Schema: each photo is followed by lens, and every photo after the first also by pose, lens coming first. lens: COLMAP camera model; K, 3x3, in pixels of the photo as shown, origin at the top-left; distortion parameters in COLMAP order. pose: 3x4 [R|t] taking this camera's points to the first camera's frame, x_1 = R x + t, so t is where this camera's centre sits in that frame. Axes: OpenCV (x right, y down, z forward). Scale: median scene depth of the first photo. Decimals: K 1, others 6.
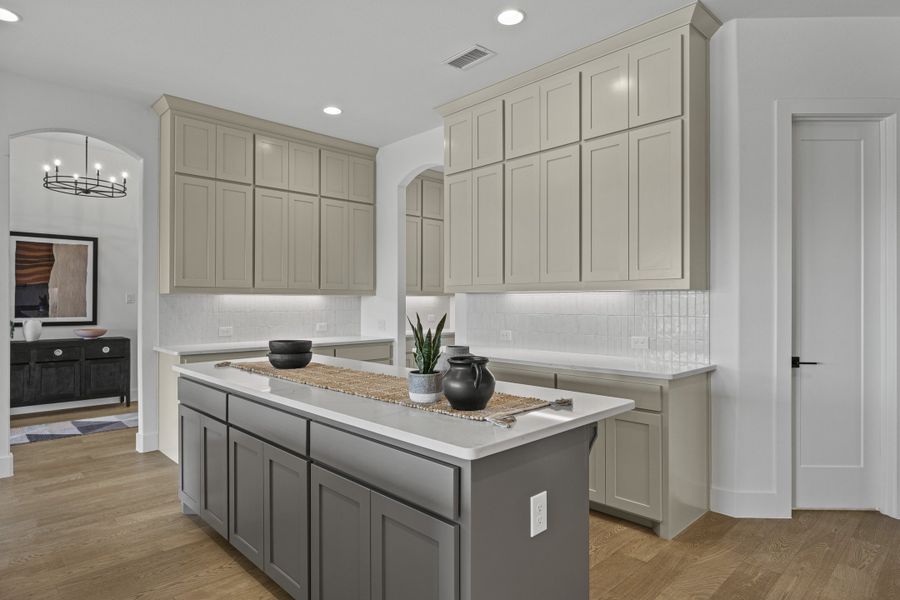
lens RADIAL K [[506.5, 0, 450.0], [0, 506.5, 300.0], [0, 0, 1]] dist [0.000683, -0.000194]
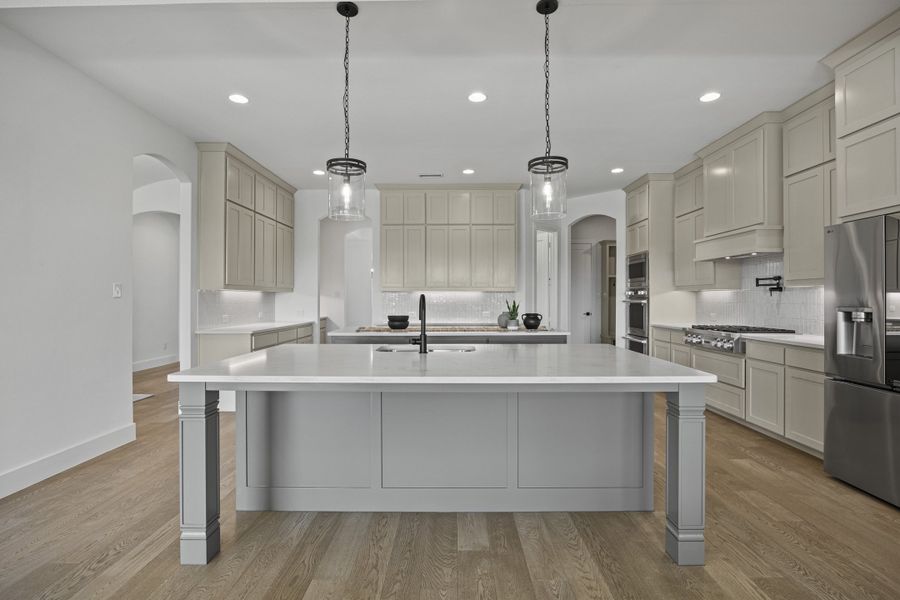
lens RADIAL K [[449.3, 0, 450.0], [0, 449.3, 300.0], [0, 0, 1]] dist [-0.000257, -0.000066]
pose [[0.700887, 0.000745, 0.713272, -0.960833], [-0.003100, 0.999993, 0.002002, 0.010109], [-0.713266, -0.003614, 0.700885, -0.249156]]
